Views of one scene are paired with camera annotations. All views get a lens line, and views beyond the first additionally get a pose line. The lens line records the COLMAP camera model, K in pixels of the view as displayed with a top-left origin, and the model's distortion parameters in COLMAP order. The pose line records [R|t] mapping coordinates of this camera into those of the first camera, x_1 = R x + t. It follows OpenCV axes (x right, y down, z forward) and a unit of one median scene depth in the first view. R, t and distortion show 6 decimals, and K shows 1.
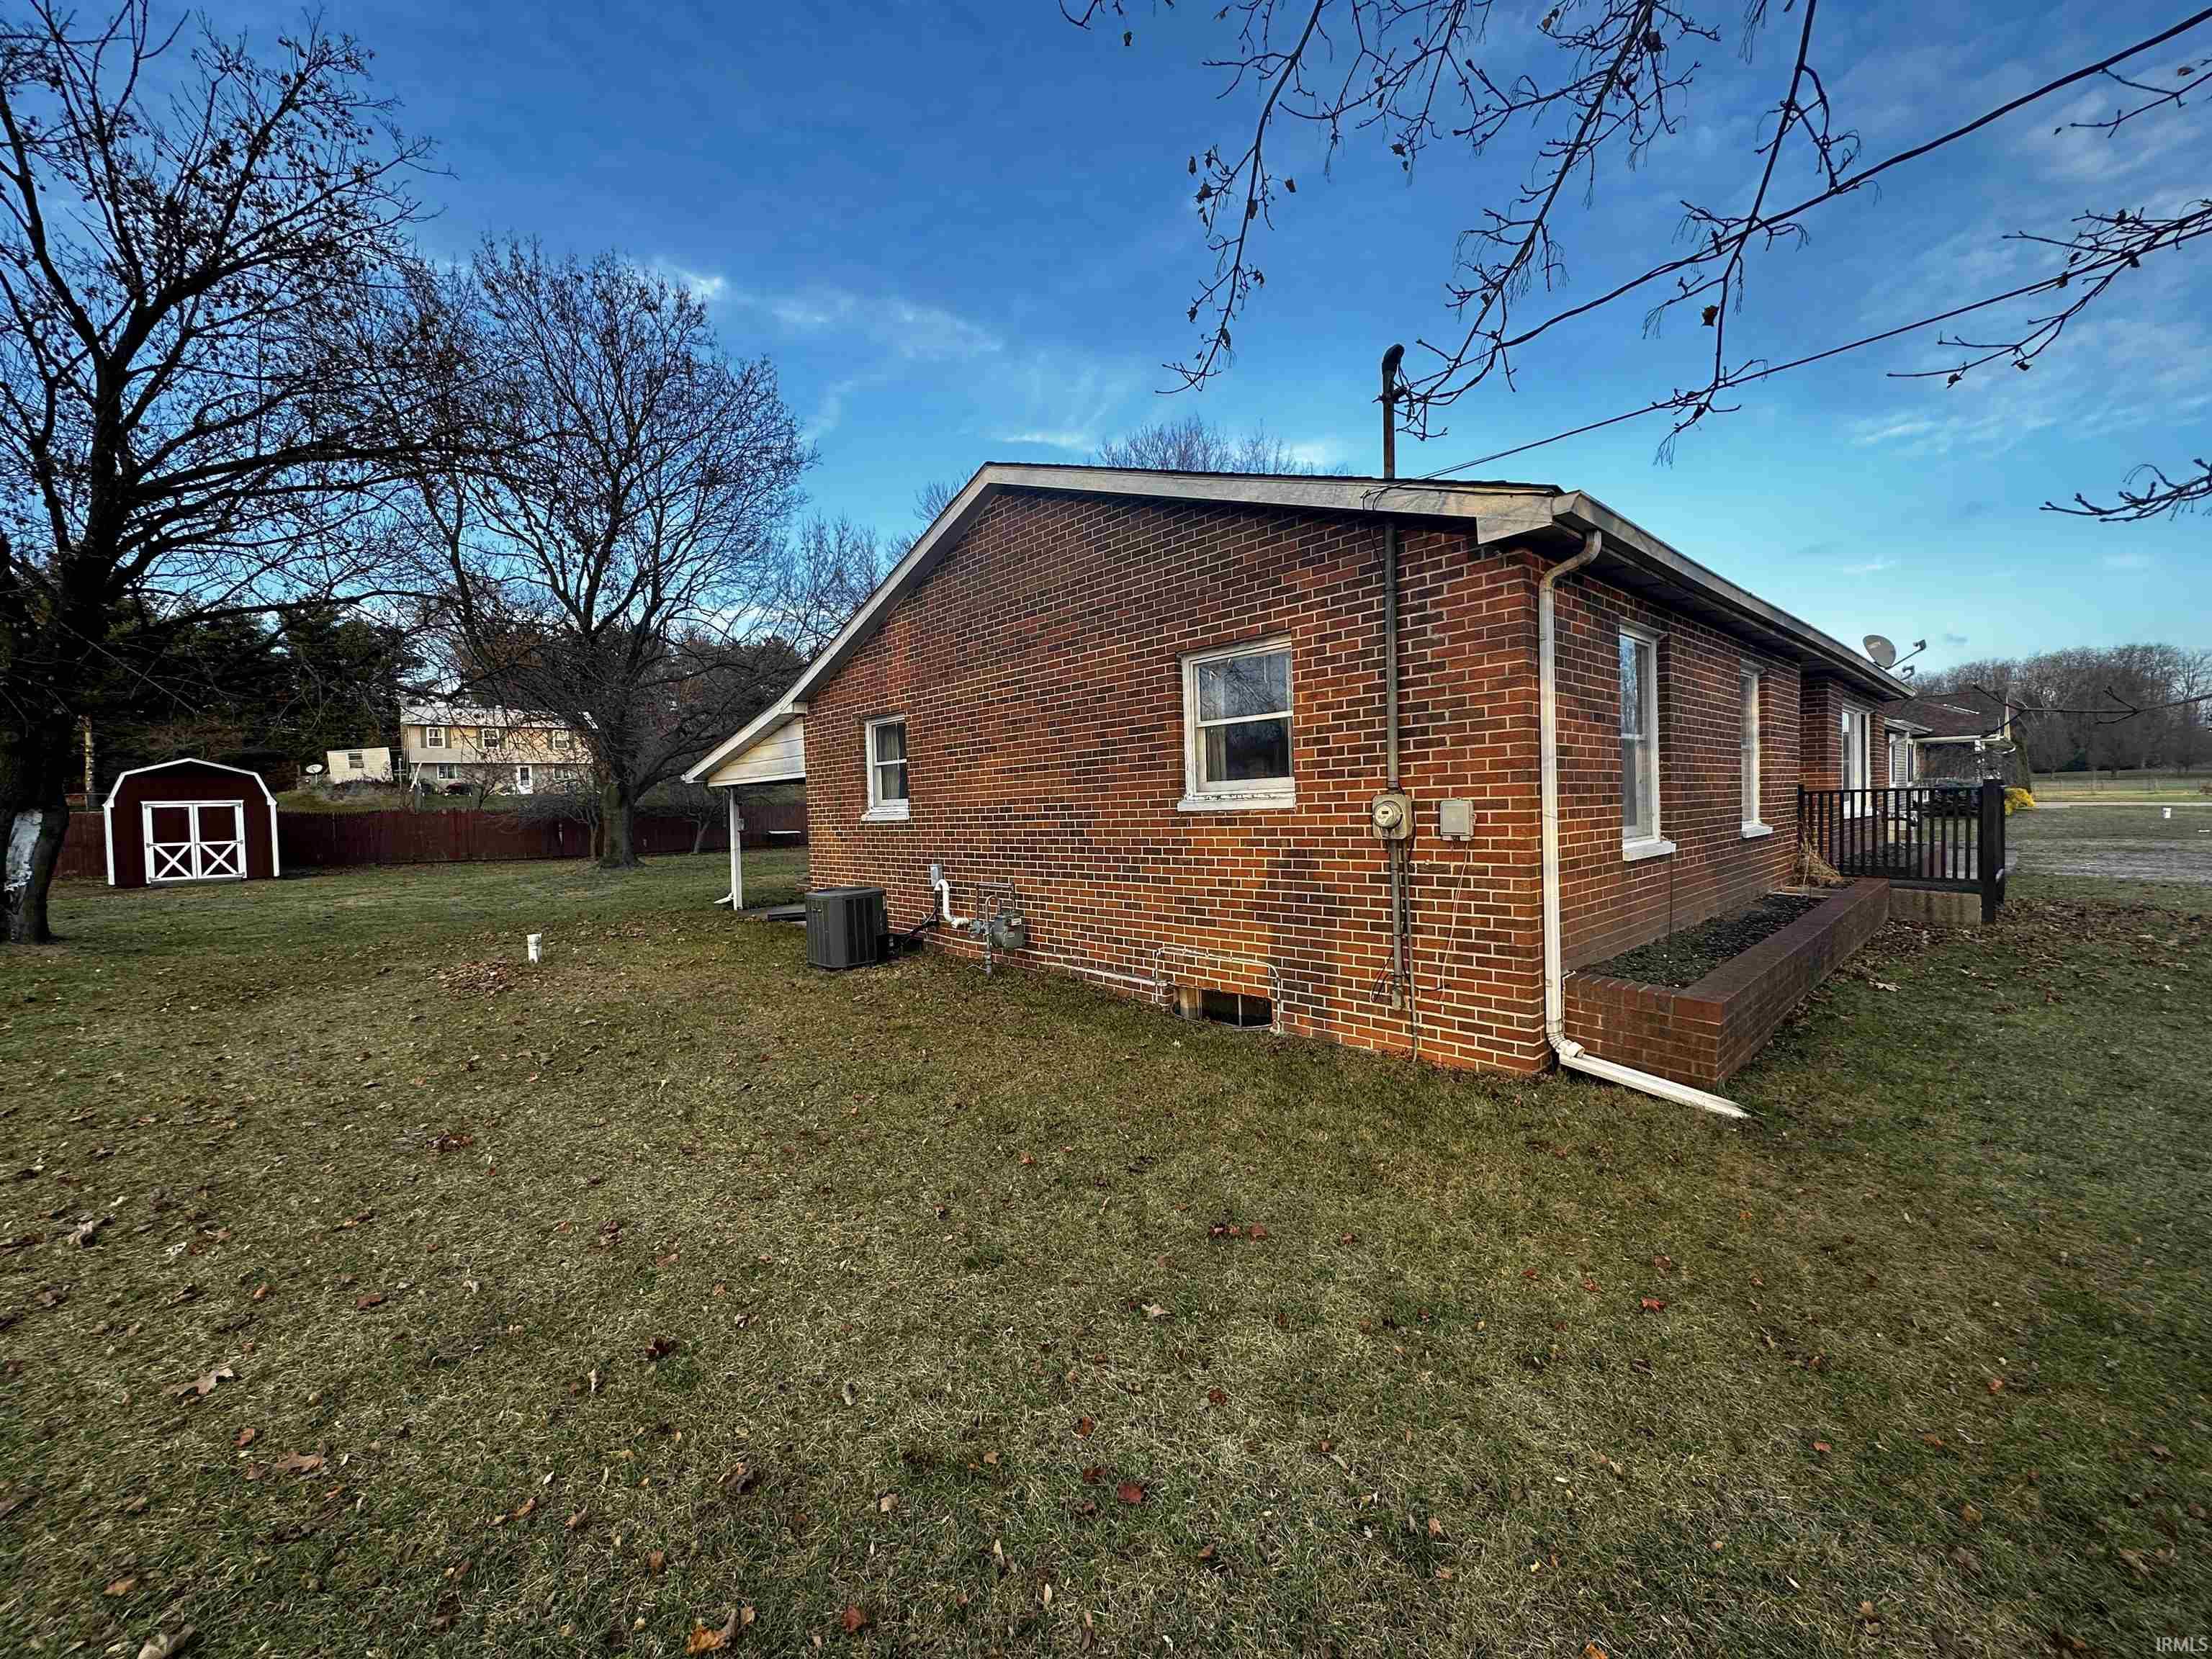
lens RADIAL K [[885.9, 0, 1106.0], [0, 885.9, 829.5], [0, 0, 1]] dist [0.001633, -0.000028]
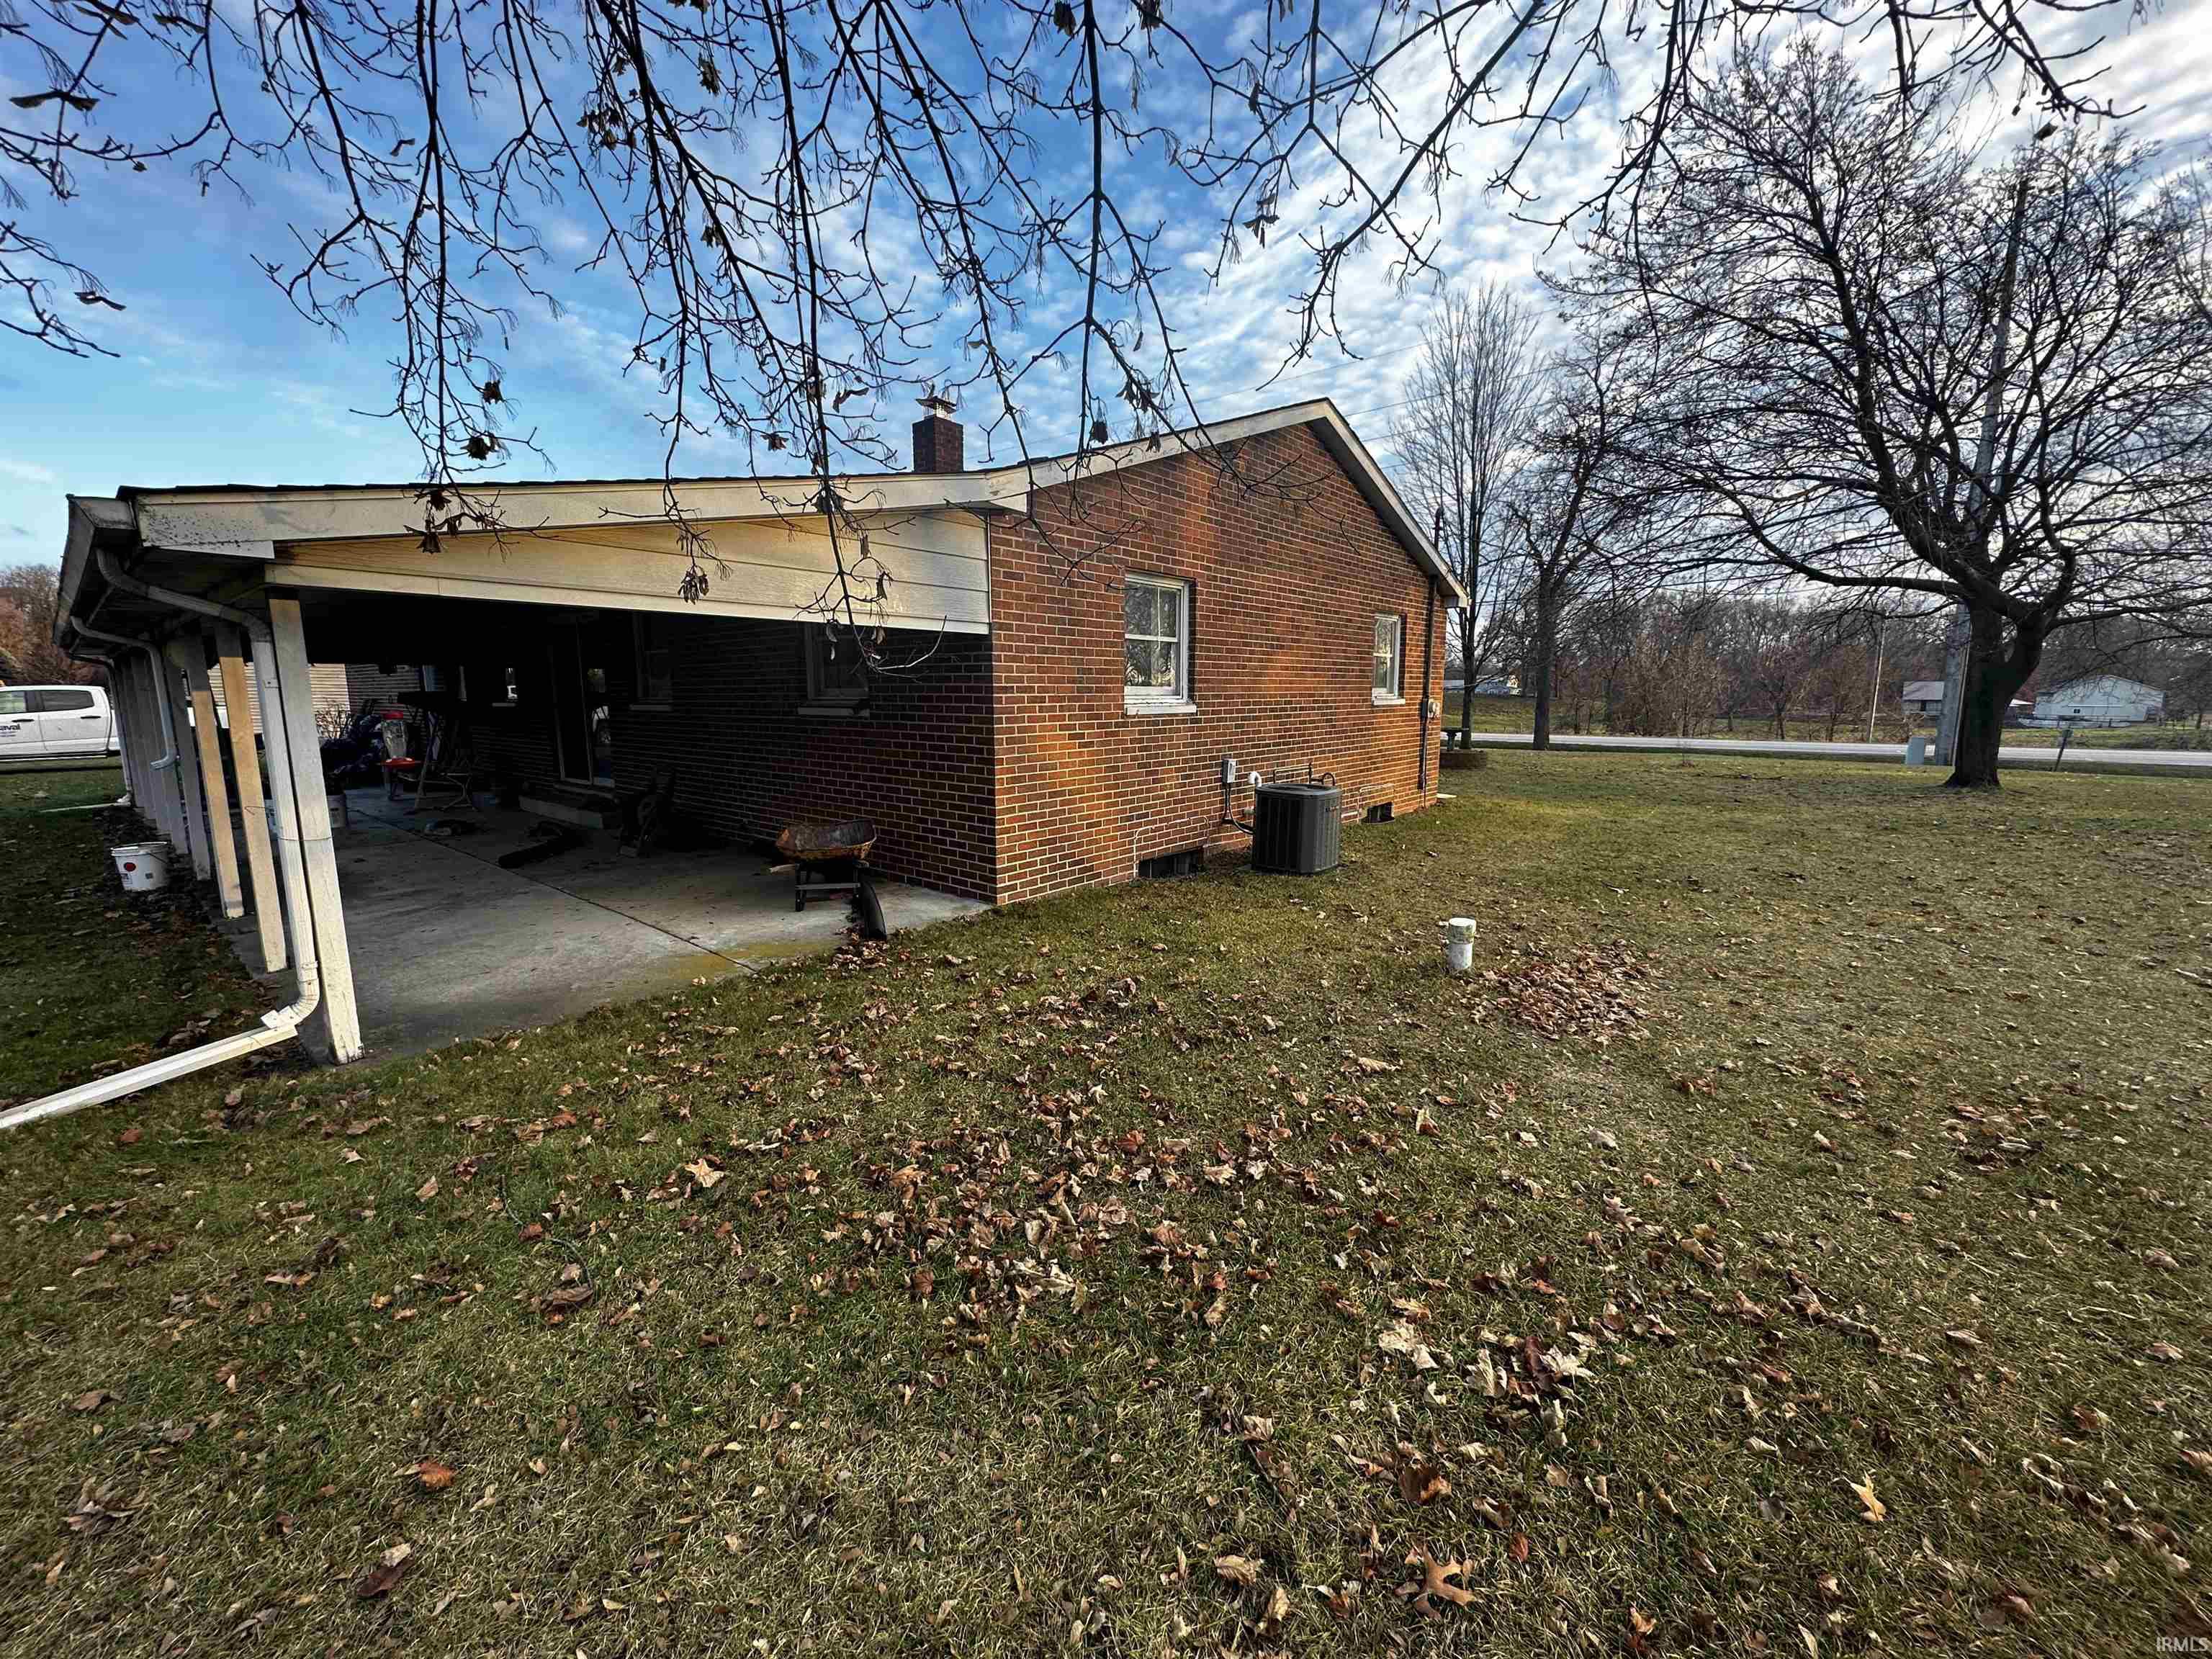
lens RADIAL K [[885.9, 0, 1106.0], [0, 885.9, 829.5], [0, 0, 1]] dist [0.001633, -0.000028]
pose [[-0.140873, -0.125623, 0.982025, -1.342790], [0.024928, 0.991152, 0.130366, -0.015834], [-0.989714, 0.042845, -0.136495, 1.522496]]
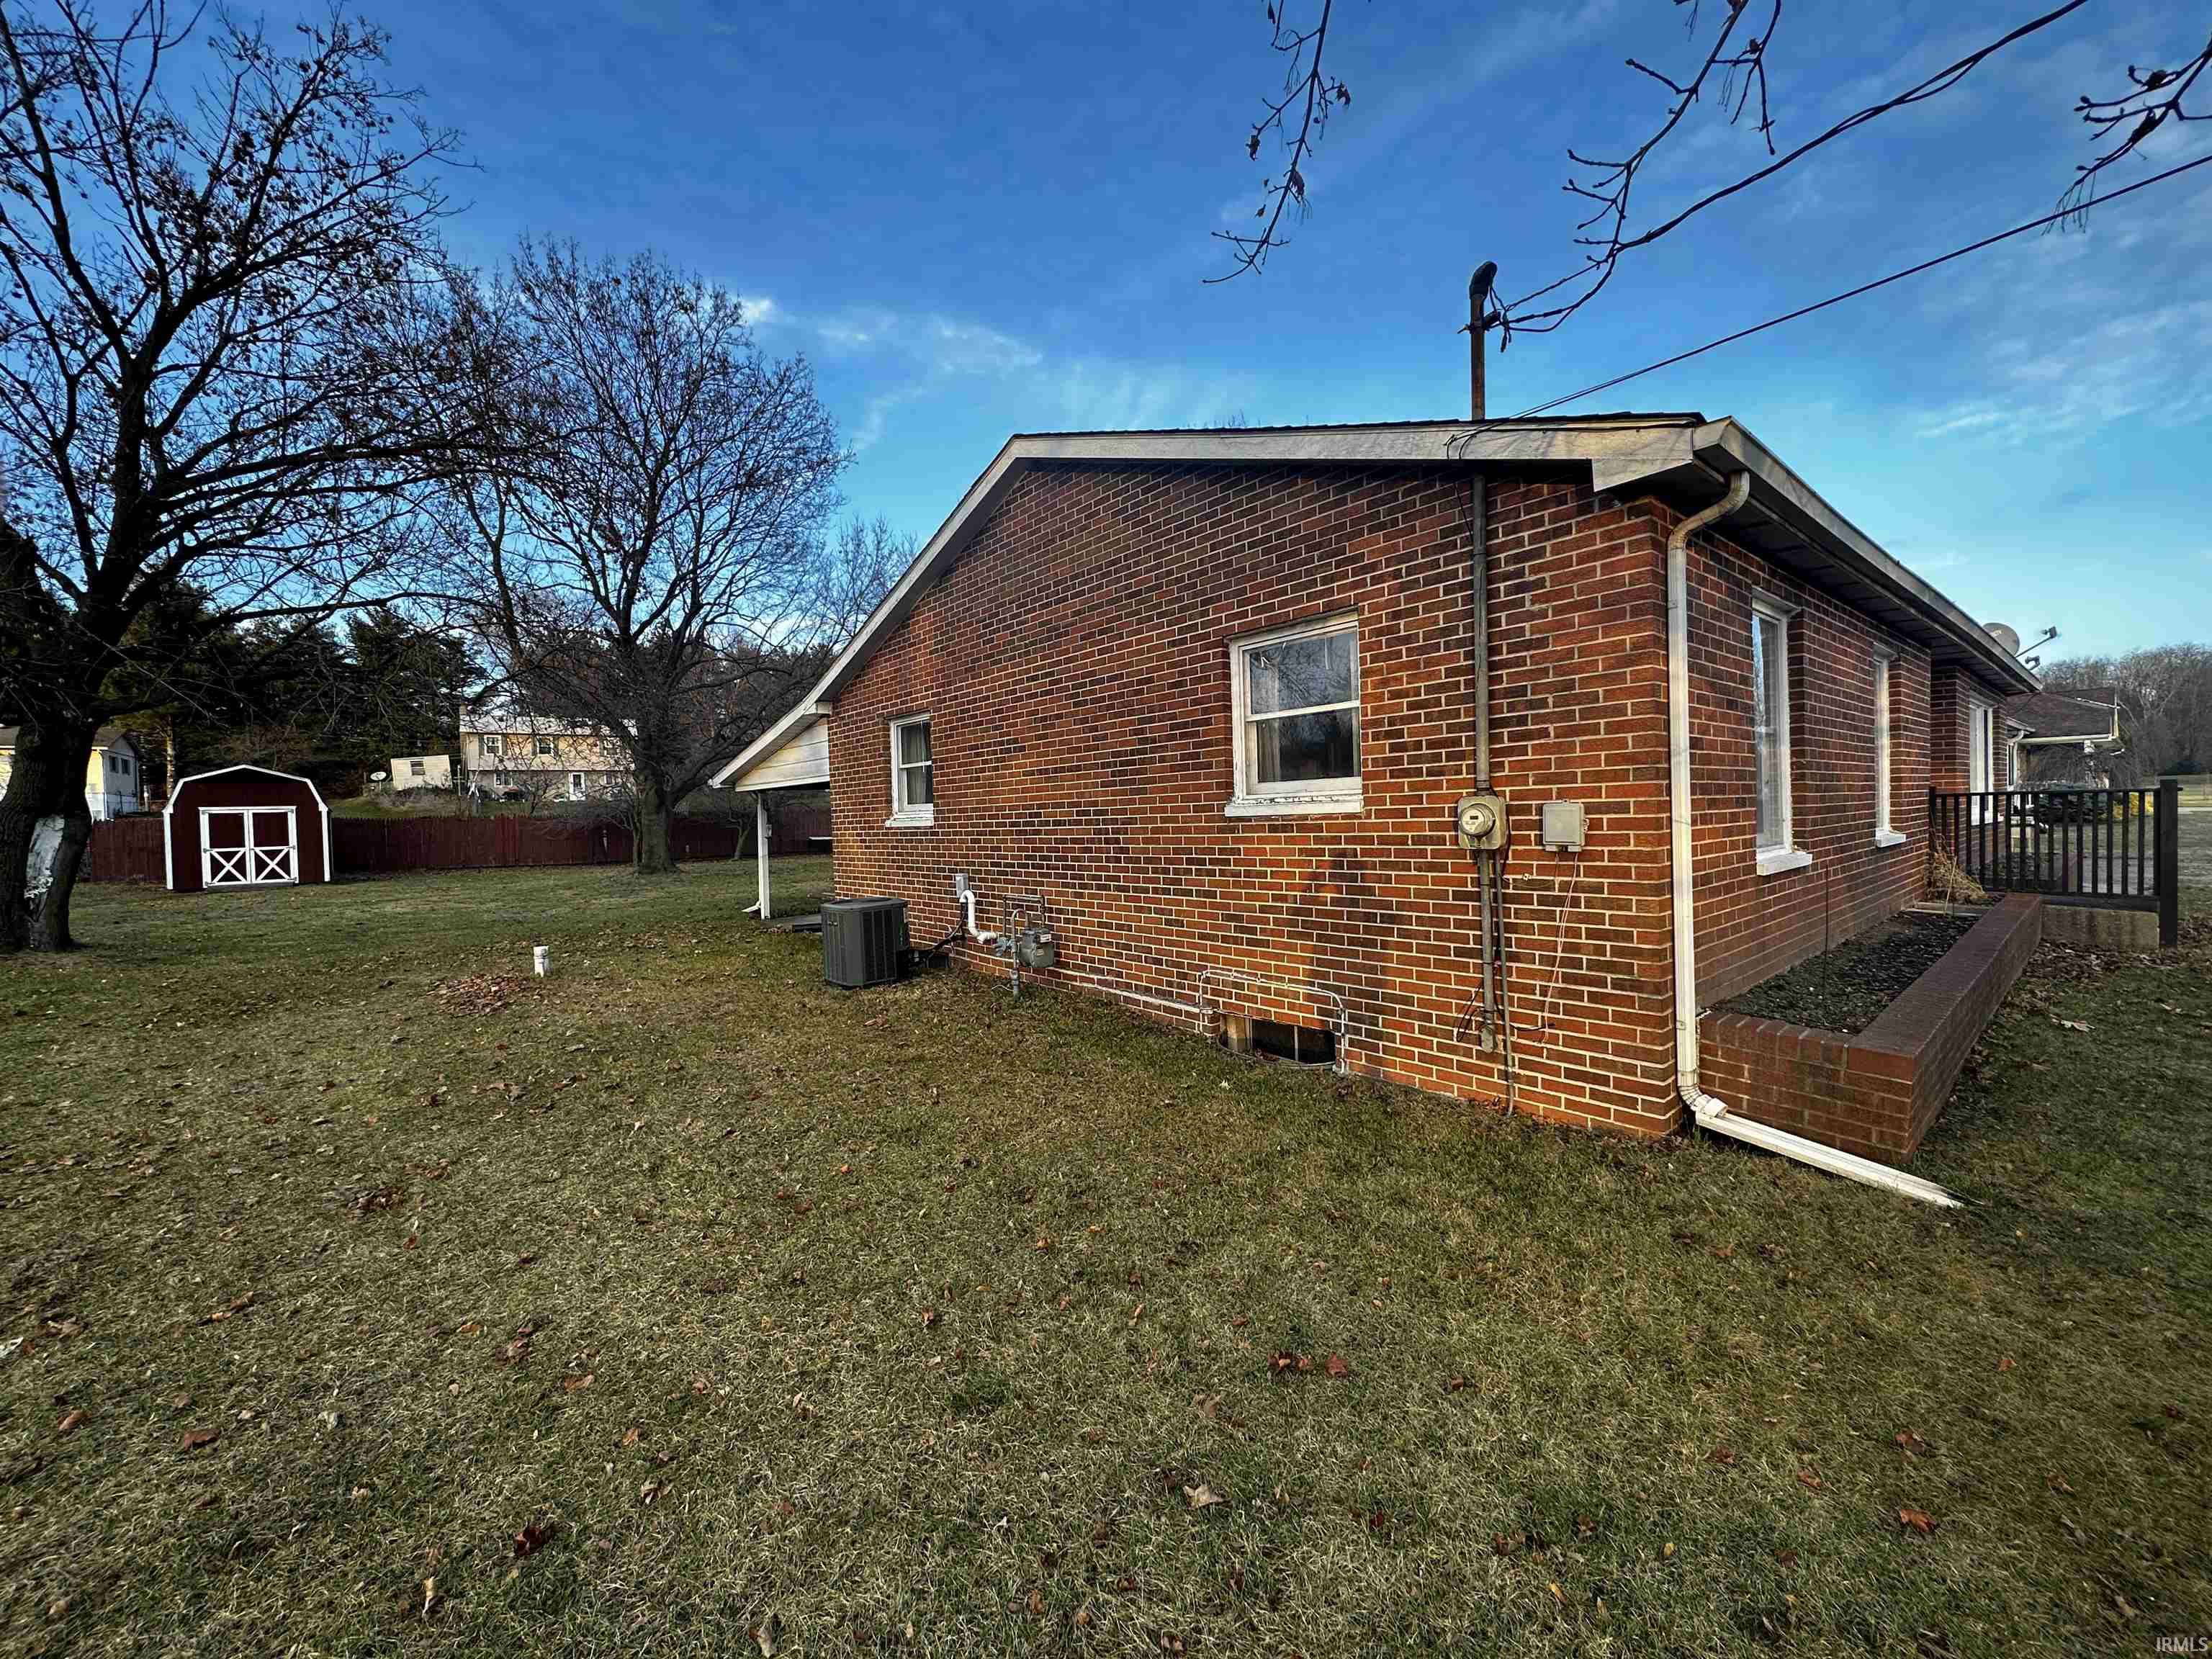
lens RADIAL K [[885.9, 0, 1106.0], [0, 885.9, 829.5], [0, 0, 1]] dist [0.001633, -0.000028]
pose [[0.998849, 0.000693, -0.047953, 0.004093], [-0.001019, 0.999977, -0.006778, -0.001234], [0.047948, 0.006819, 0.998827, 0.096362]]
